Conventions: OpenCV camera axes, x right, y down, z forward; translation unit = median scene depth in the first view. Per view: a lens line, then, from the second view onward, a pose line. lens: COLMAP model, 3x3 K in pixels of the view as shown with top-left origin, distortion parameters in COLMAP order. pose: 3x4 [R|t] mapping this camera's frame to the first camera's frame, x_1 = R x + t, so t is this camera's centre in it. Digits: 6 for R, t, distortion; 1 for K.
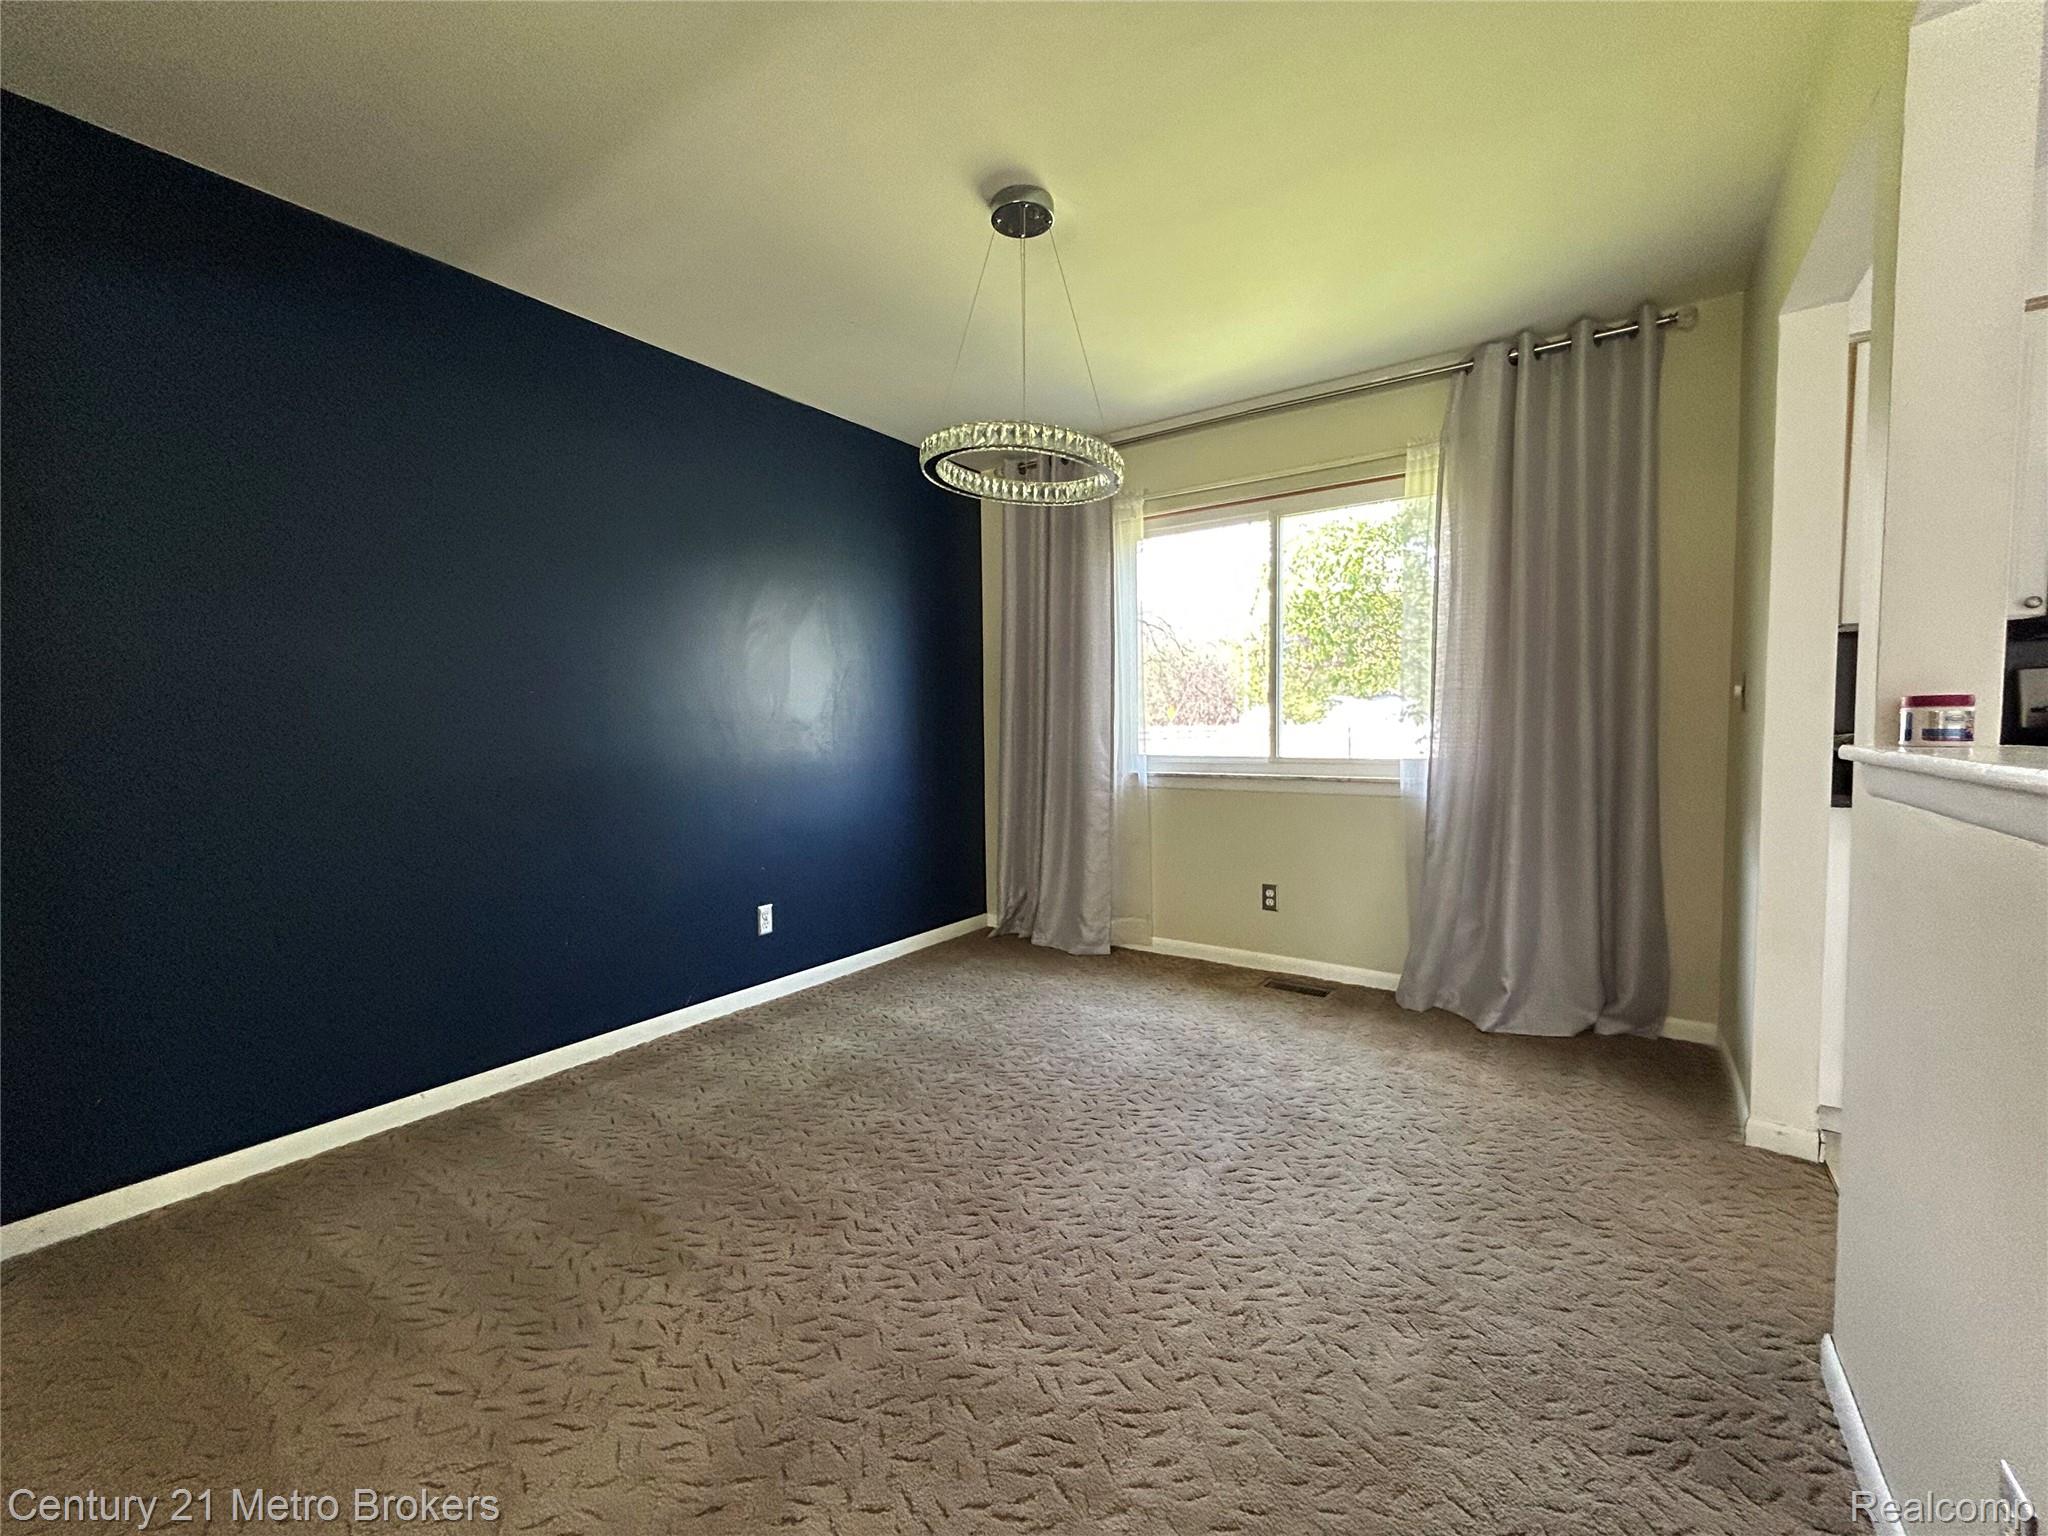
lens RADIAL K [[829.6, 0, 1012.7], [0, 829.6, 766.7], [0, 0, 1]] dist [0.000608, 0.000023]
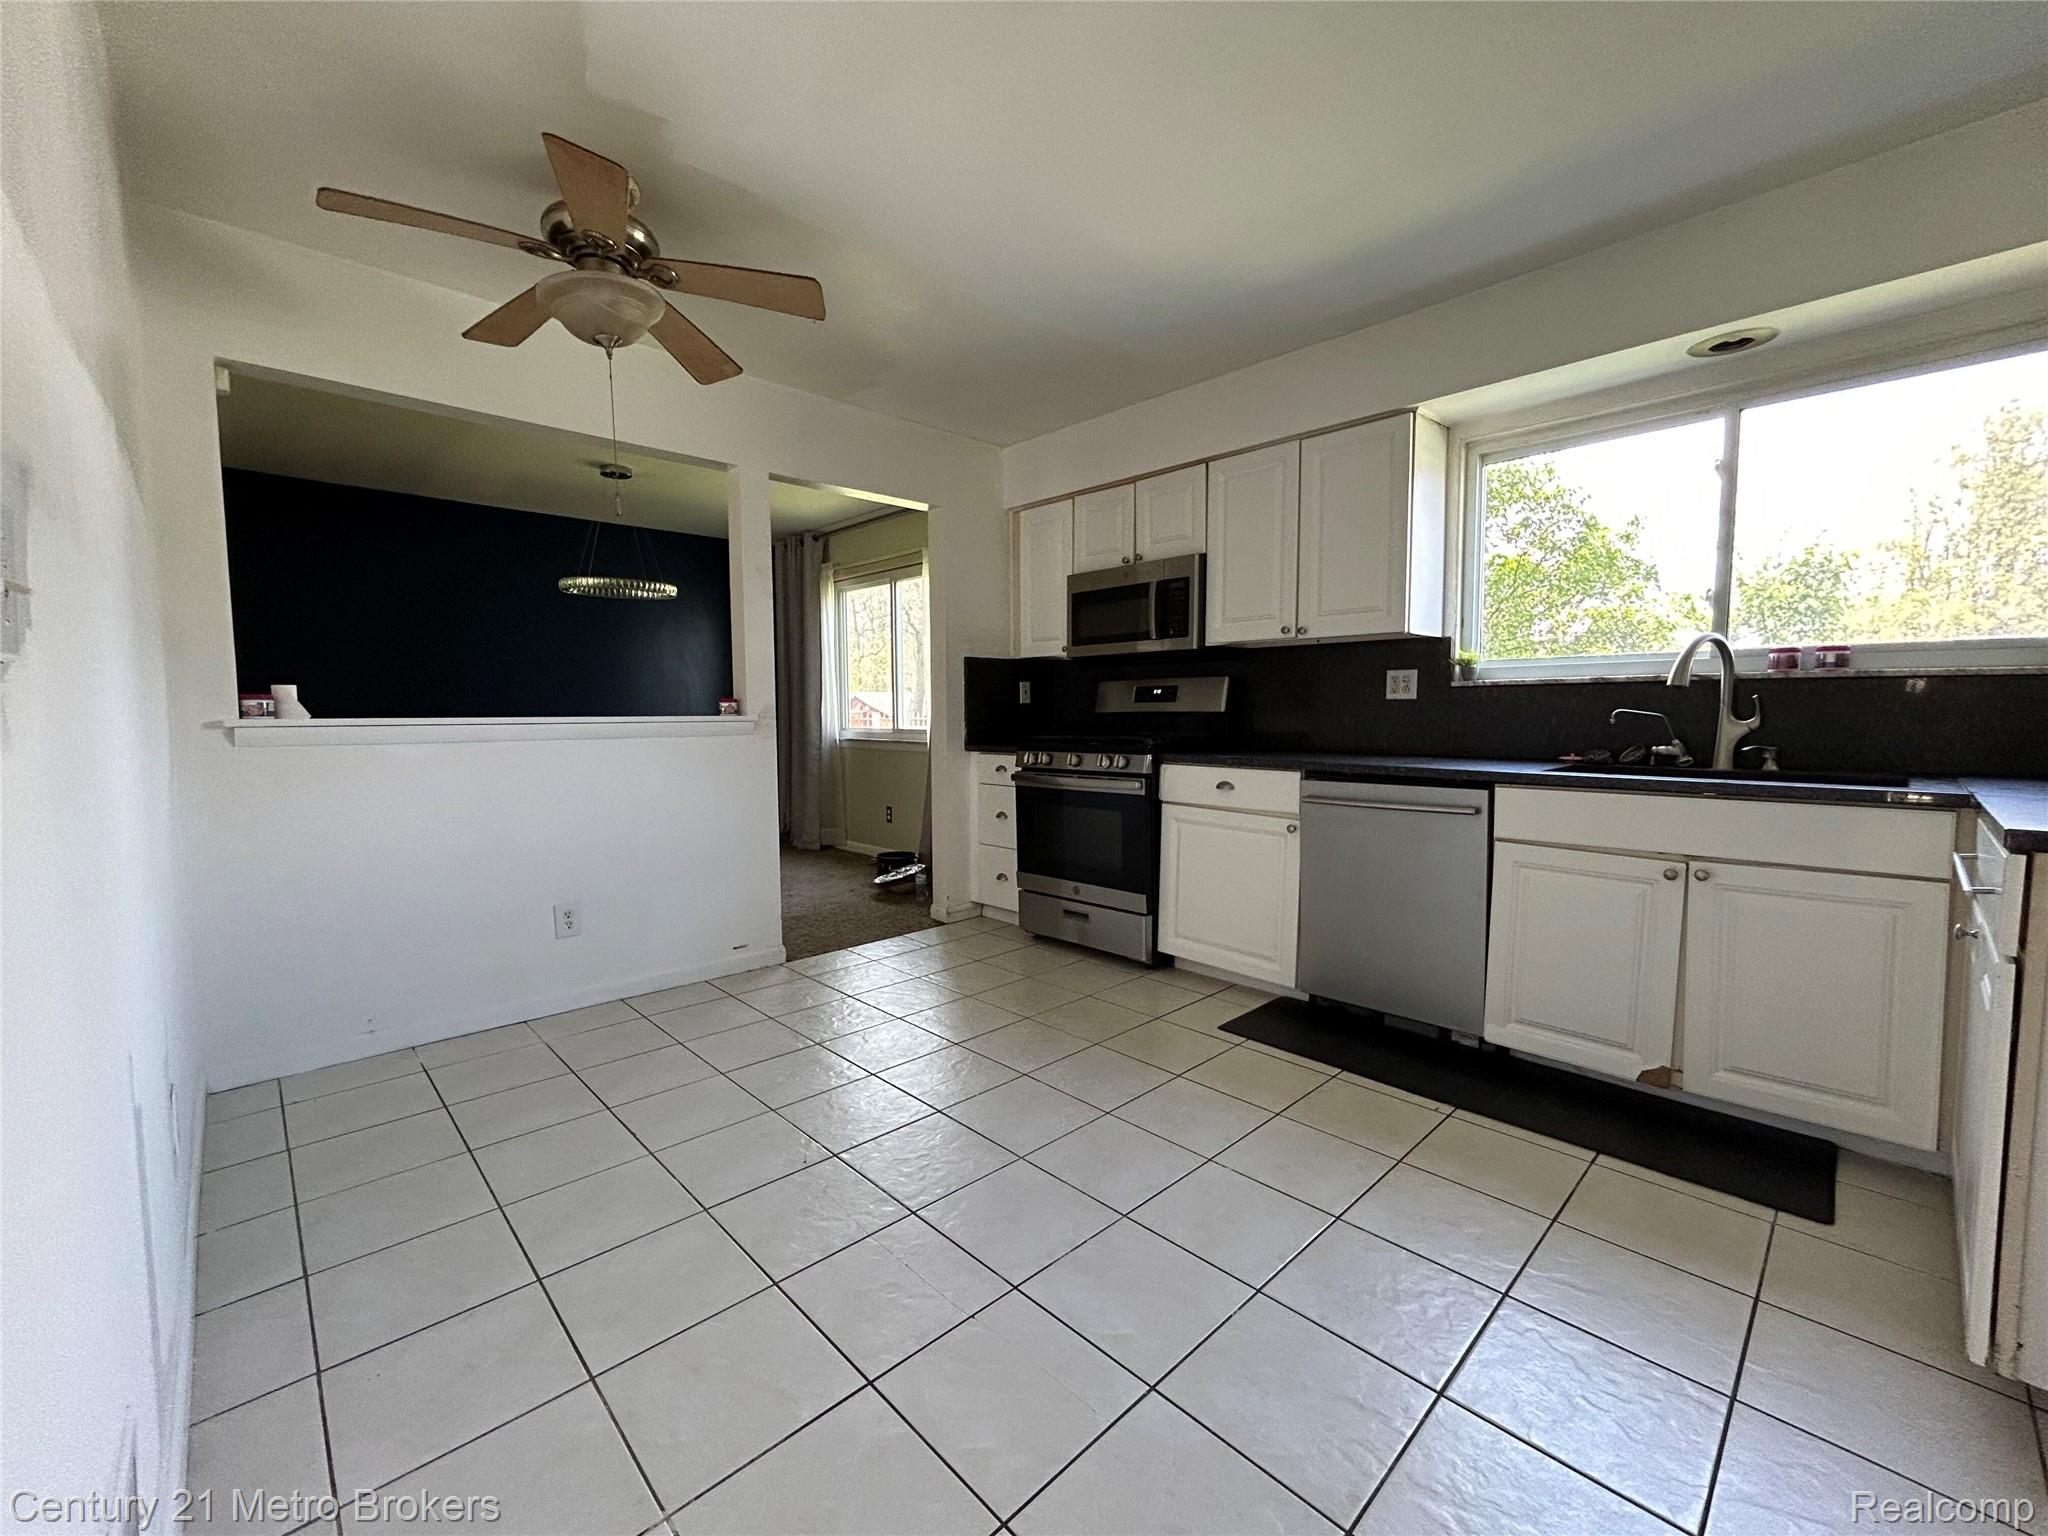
lens RADIAL K [[829.6, 0, 1012.7], [0, 829.6, 766.7], [0, 0, 1]] dist [0.000608, 0.000023]
pose [[0.981076, 0.020795, -0.192502, 0.865198], [-0.016943, 0.999622, 0.021635, 0.023589], [0.192879, -0.017964, 0.981058, -0.560784]]
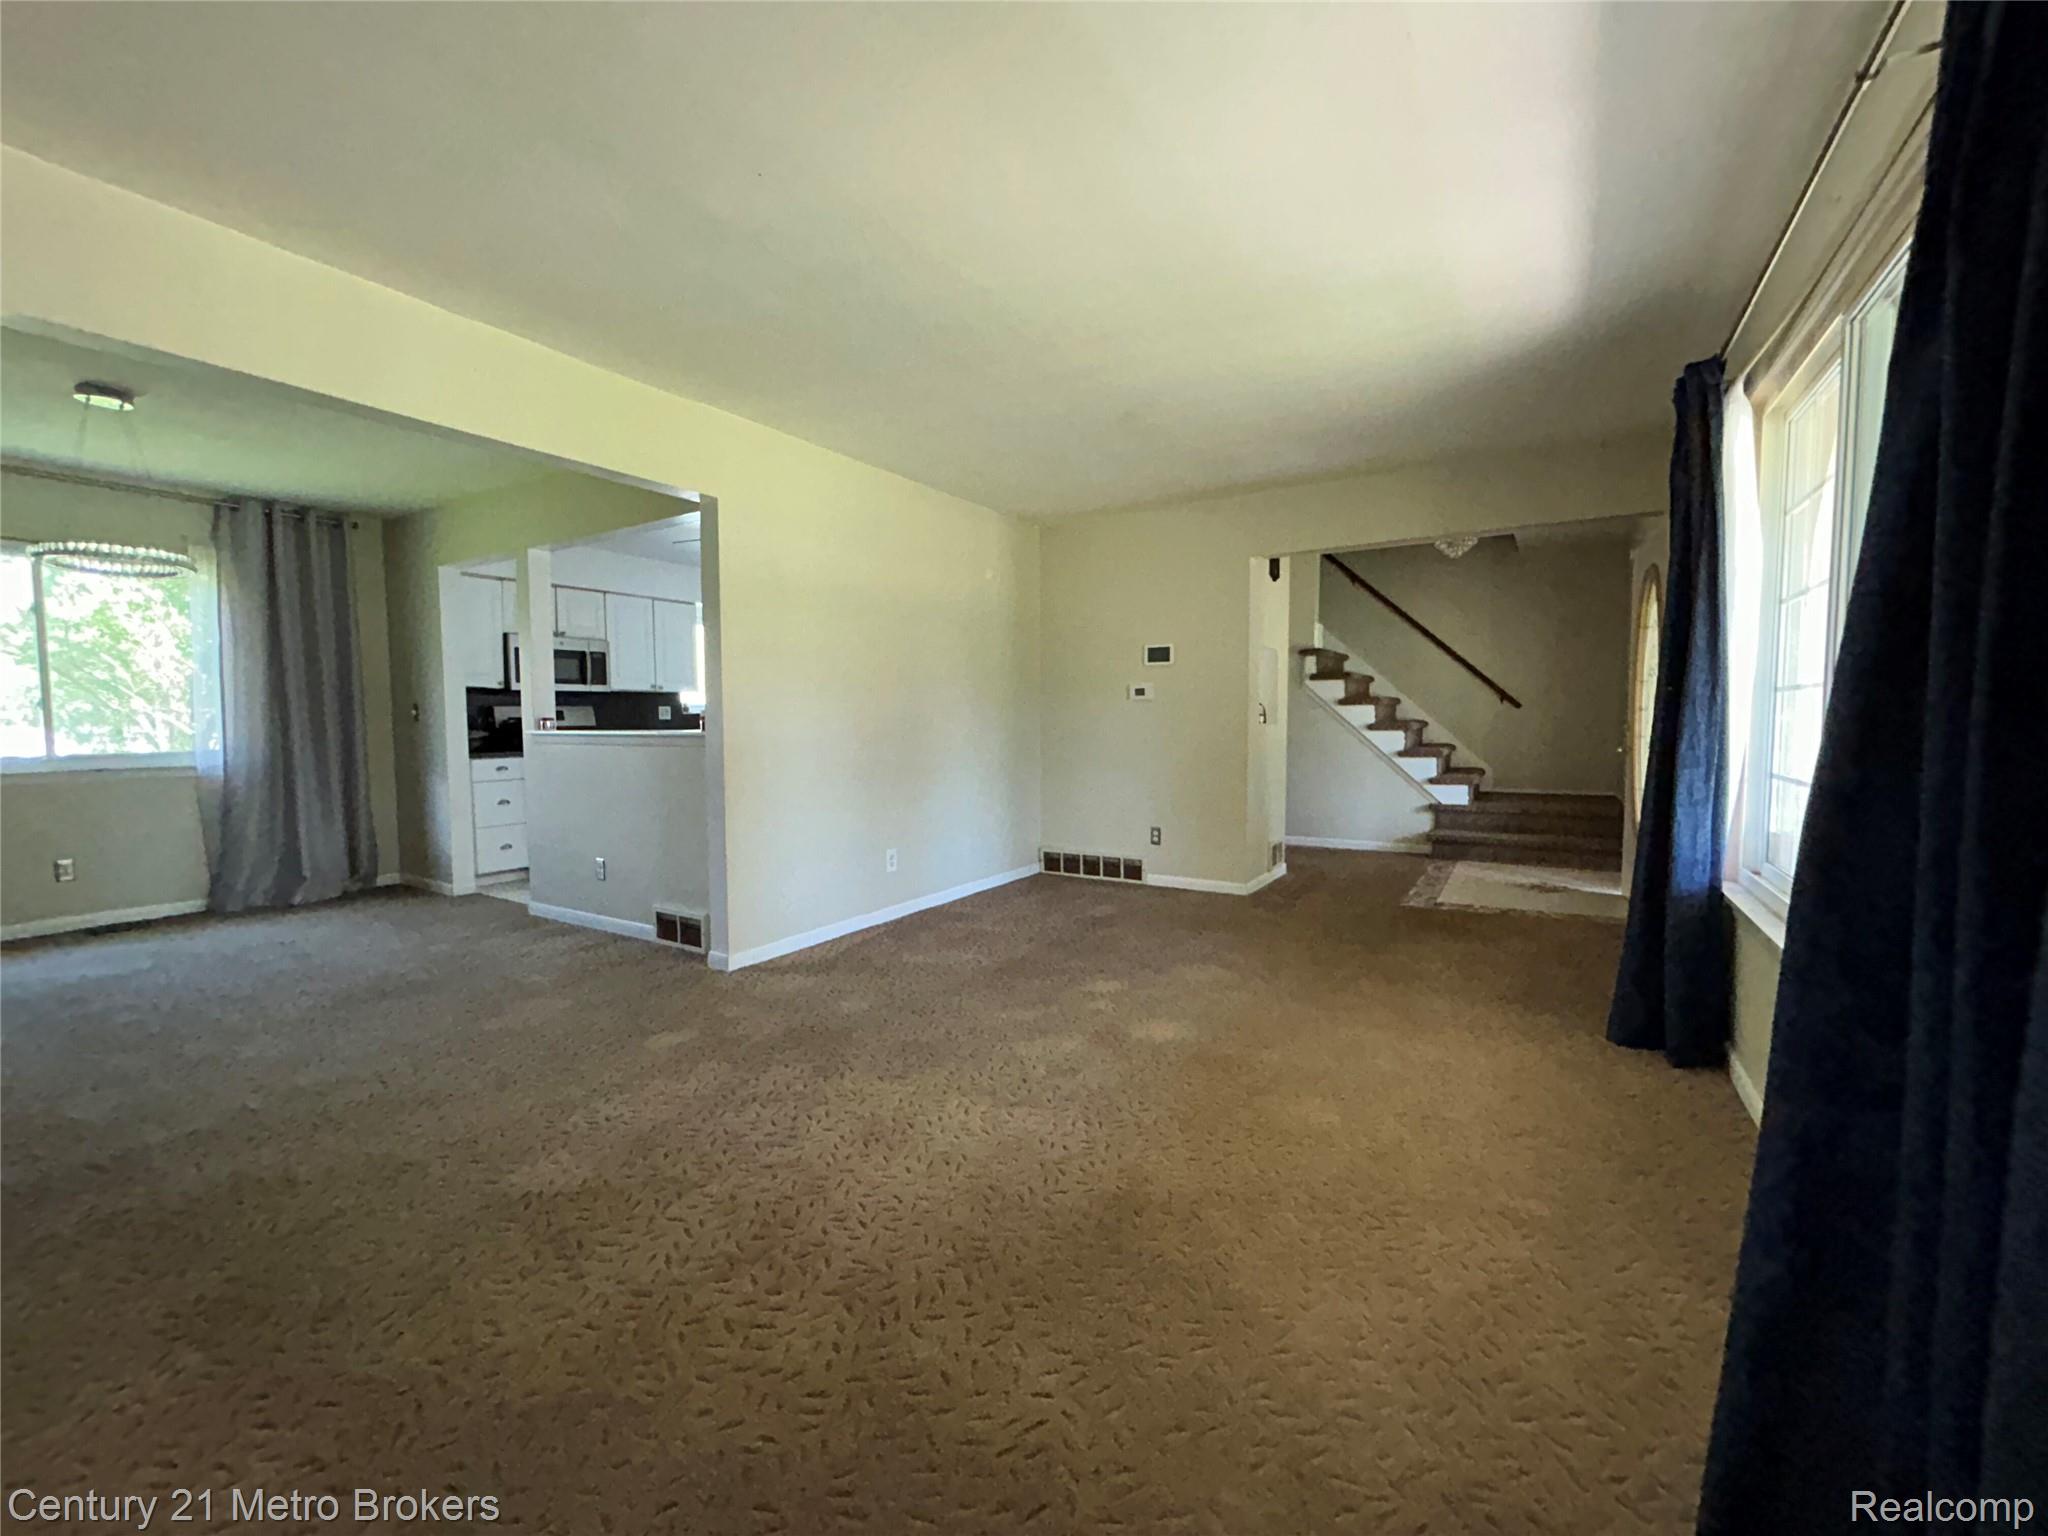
lens RADIAL K [[829.6, 0, 1012.7], [0, 829.6, 766.7], [0, 0, 1]] dist [0.000608, 0.000023]
pose [[-0.055574, -0.046024, 0.997393, -0.967526], [0.056912, 0.997167, 0.049185, 0.024780], [-0.996831, 0.059497, -0.052797, -0.324255]]
